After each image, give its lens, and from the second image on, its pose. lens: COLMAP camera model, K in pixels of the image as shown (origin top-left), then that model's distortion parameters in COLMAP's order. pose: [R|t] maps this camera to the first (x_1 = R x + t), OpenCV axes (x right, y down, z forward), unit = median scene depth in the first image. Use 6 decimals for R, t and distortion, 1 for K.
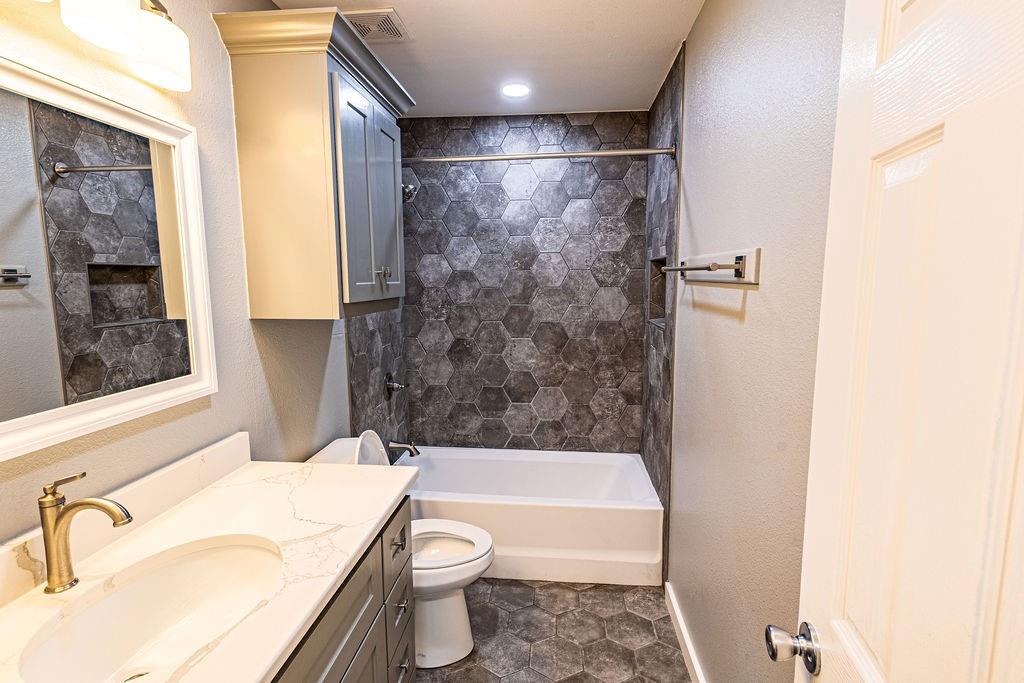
lens RADIAL K [[481.5, 0, 514.6], [0, 481.5, 336.7], [0, 0, 1]] dist [0.007424, -0.001180]
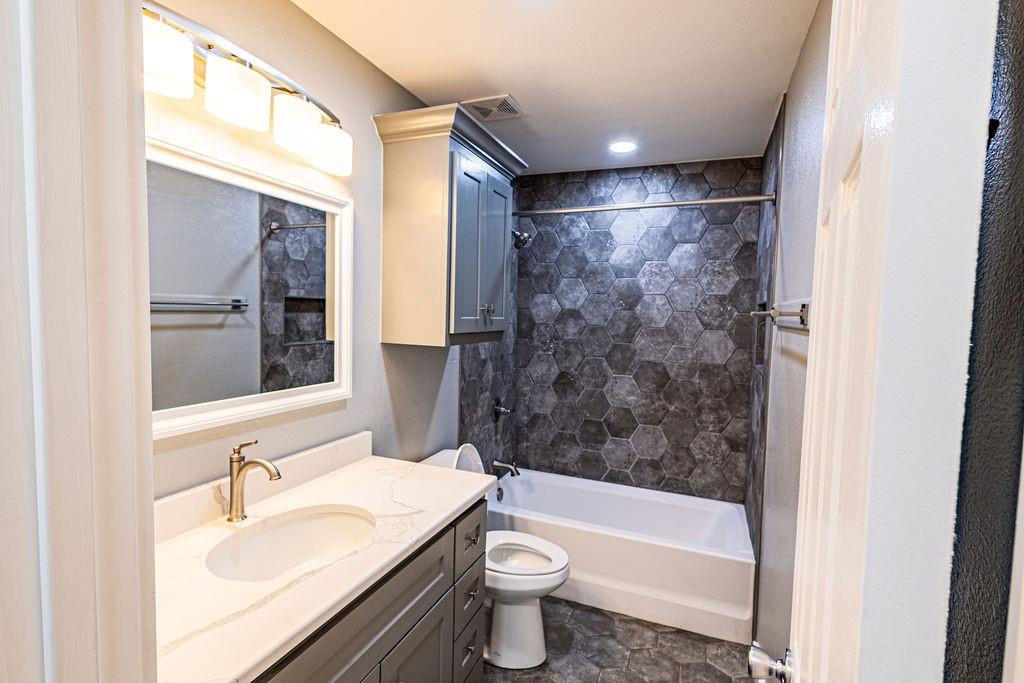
lens RADIAL K [[475.6, 0, 514.8], [0, 475.6, 339.8], [0, 0, 1]] dist [0.008188, -0.001245]
pose [[0.959784, 0.046159, -0.276919, 0.085275], [-0.065285, 0.996046, -0.060244, 0.004861], [0.273043, 0.075900, 0.959003, -0.066645]]
